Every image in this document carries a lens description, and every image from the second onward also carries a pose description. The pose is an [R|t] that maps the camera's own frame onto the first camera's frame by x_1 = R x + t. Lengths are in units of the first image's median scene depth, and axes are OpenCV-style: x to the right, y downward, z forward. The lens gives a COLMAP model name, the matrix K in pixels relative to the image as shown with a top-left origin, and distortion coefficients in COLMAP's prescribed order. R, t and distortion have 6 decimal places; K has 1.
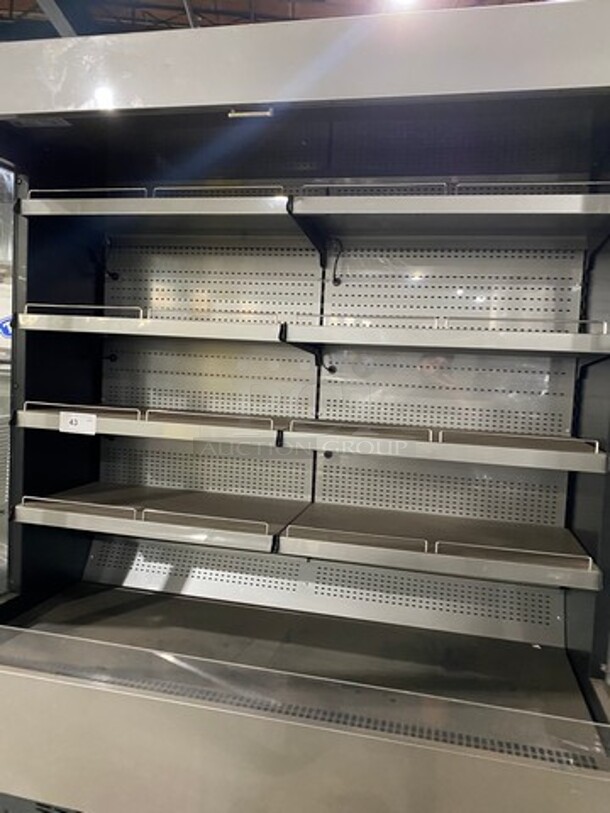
lens RADIAL K [[612.5, 0, 305.2], [0, 612.5, 398.5], [0, 0, 1]] dist [0.006342, 0.002134]
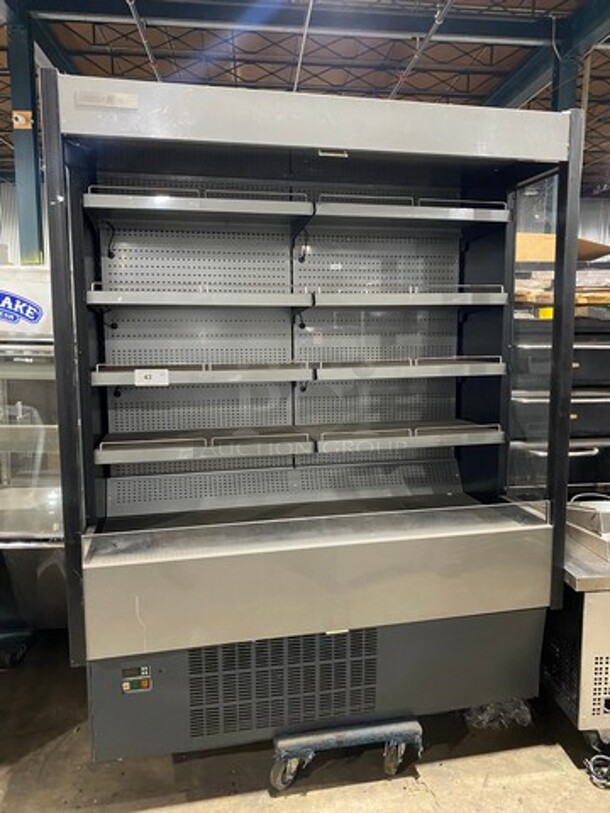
lens RADIAL K [[612.5, 0, 305.1], [0, 612.5, 408.4], [0, 0, 1]] dist [0.006342, 0.002134]
pose [[0.908832, -0.105439, 0.403617, -0.561013], [0.073017, 0.992802, 0.094940, 0.006415], [-0.410722, -0.056814, 0.909989, -0.261082]]
